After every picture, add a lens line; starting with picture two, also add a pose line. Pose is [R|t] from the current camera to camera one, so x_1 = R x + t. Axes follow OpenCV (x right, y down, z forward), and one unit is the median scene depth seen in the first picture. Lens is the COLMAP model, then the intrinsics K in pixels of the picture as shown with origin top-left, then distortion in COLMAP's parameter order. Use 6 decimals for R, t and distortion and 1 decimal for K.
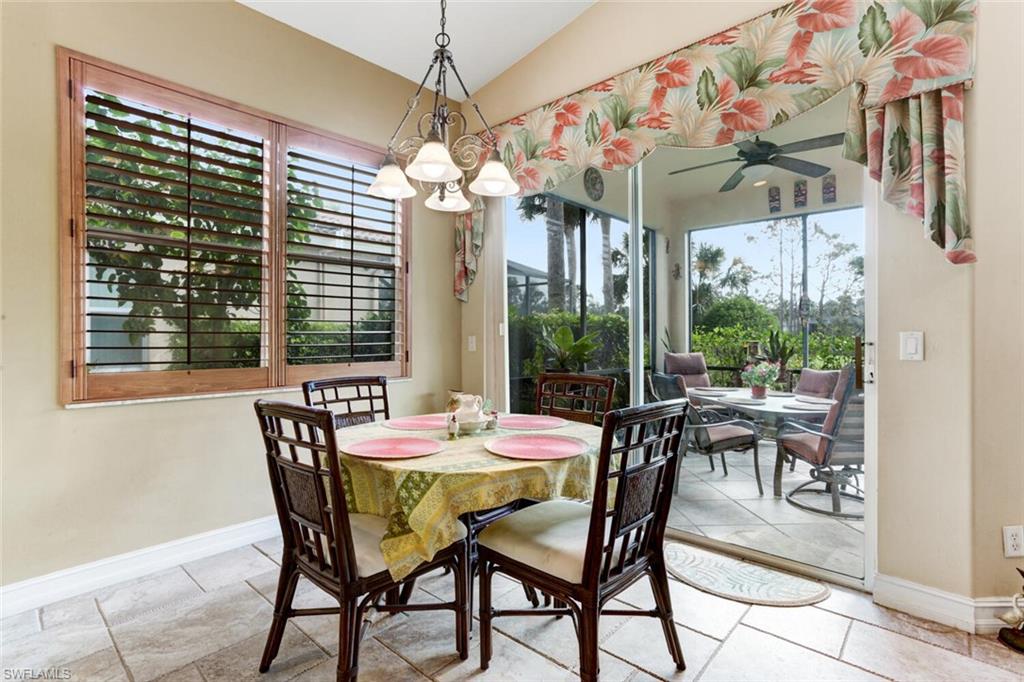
lens RADIAL K [[491.6, 0, 510.1], [0, 491.6, 335.9], [0, 0, 1]] dist [-0.054723, 0.034737]
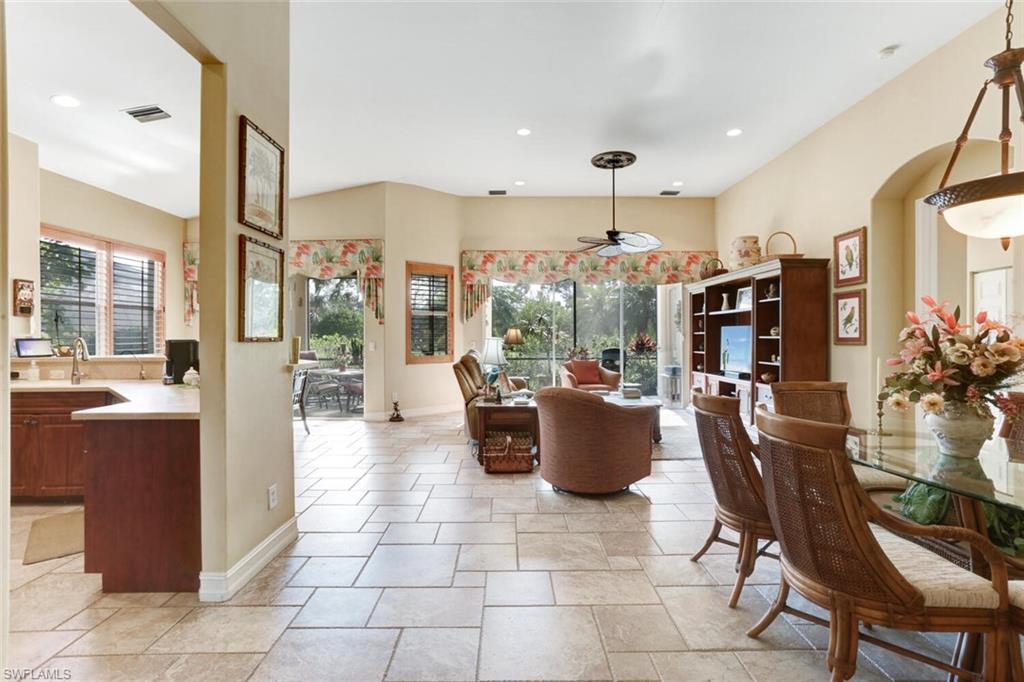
lens RADIAL K [[491.6, 0, 510.1], [0, 491.6, 335.9], [0, 0, 1]] dist [-0.054723, 0.034737]
pose [[0.733573, -0.001859, 0.679608, -0.807468], [0.000632, 0.999998, 0.002053, -0.060345], [-0.679611, -0.001076, 0.733572, -2.159405]]
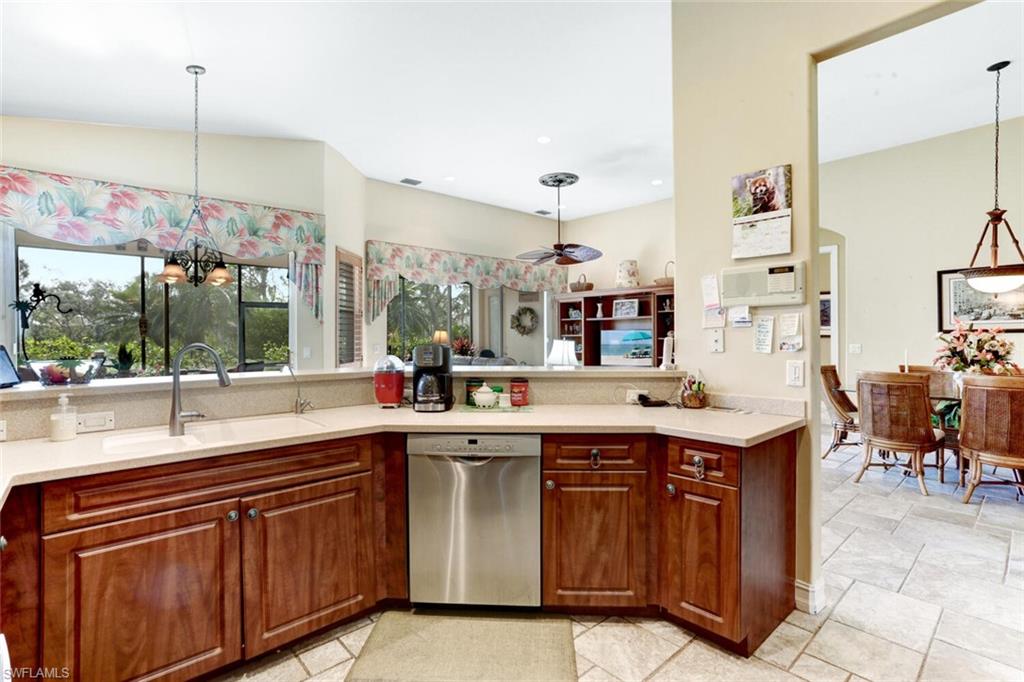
lens RADIAL K [[491.6, 0, 510.1], [0, 491.6, 335.9], [0, 0, 1]] dist [-0.054723, 0.034737]
pose [[0.097744, 0.002143, 0.995209, -1.659567], [0.002207, 0.999995, -0.002370, -0.060218], [-0.995209, 0.002428, 0.097738, -0.383808]]
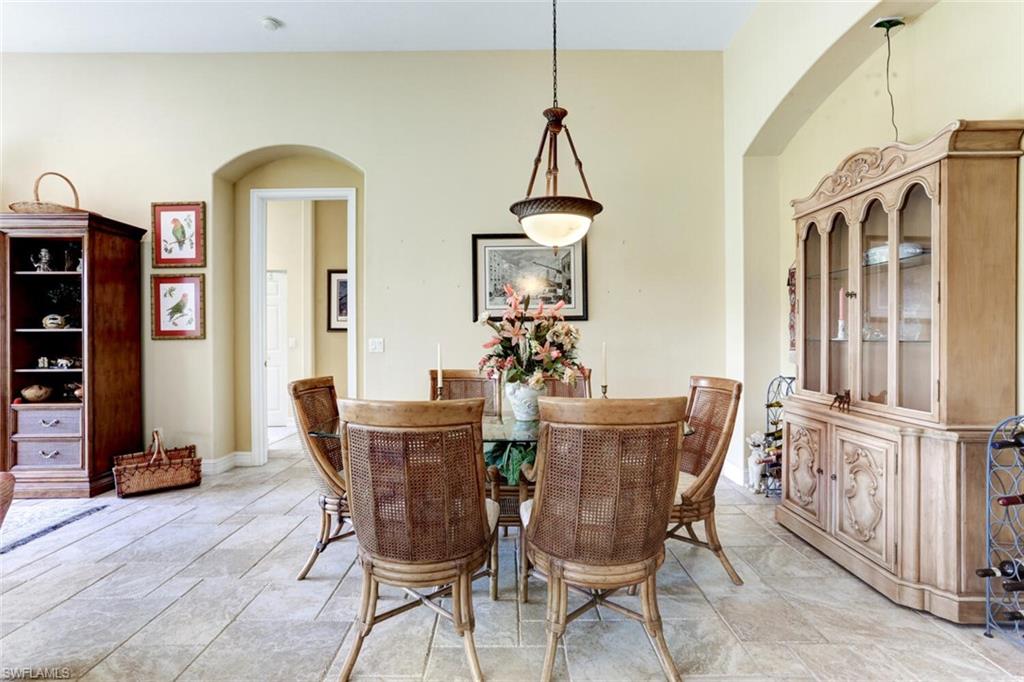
lens RADIAL K [[491.6, 0, 510.1], [0, 491.6, 335.9], [0, 0, 1]] dist [-0.054723, 0.034737]
pose [[-0.674508, 0.002759, 0.738263, -0.346568], [0.004505, 0.999990, 0.000379, -0.020261], [-0.738254, 0.003582, -0.674513, -1.255289]]
